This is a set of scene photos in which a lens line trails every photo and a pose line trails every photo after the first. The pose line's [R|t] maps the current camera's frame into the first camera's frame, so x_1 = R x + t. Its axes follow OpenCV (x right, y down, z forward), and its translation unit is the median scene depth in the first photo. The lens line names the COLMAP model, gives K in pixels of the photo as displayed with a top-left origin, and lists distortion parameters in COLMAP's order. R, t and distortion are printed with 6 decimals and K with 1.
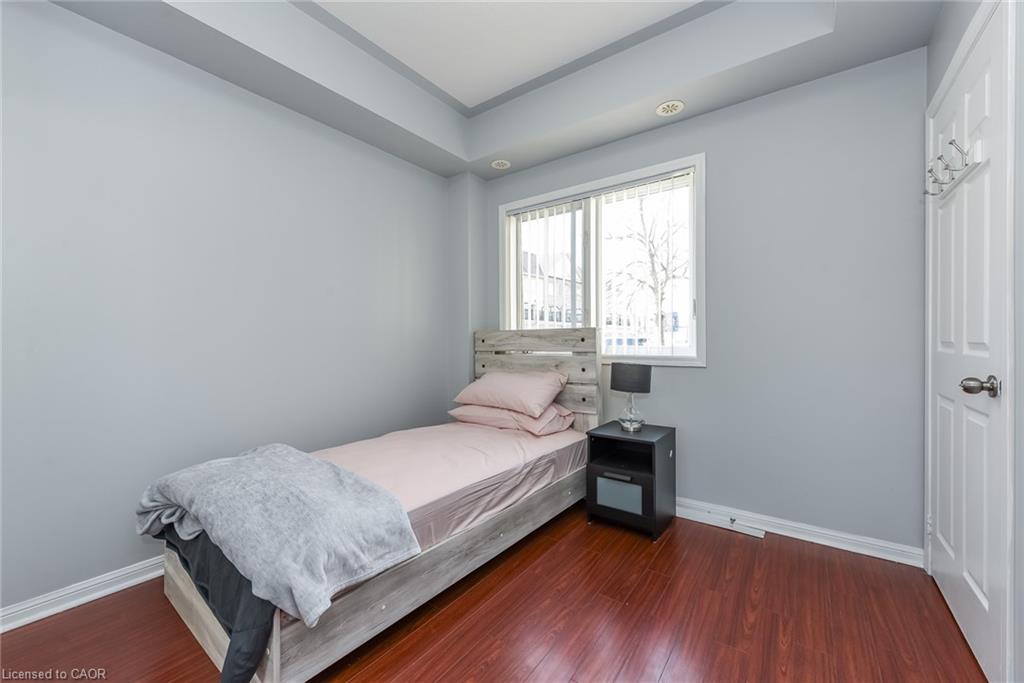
lens RADIAL K [[452.0, 0, 595.9], [0, 452.0, 347.3], [0, 0, 1]] dist [-0.000617, -0.000052]
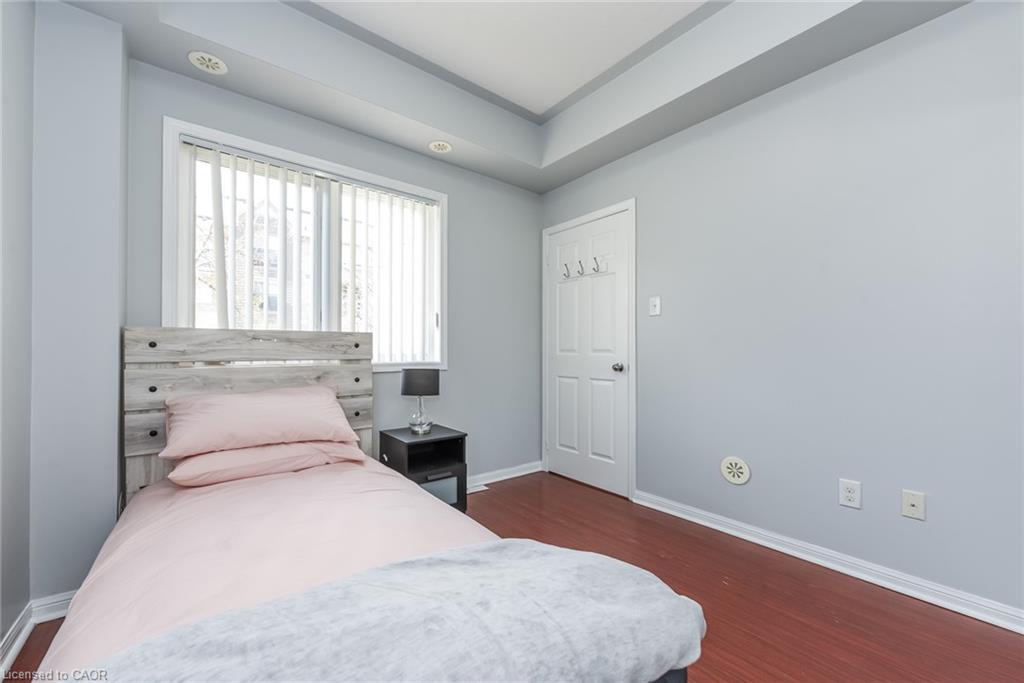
lens RADIAL K [[400.7, 0, 521.0], [0, 400.7, 346.3], [0, 0, 1]] dist [0.000901, -0.000009]
pose [[0.263474, 0.014230, 0.964561, -0.696207], [0.010360, 0.999792, -0.017580, 0.001851], [-0.964611, 0.014625, 0.263272, 0.489911]]
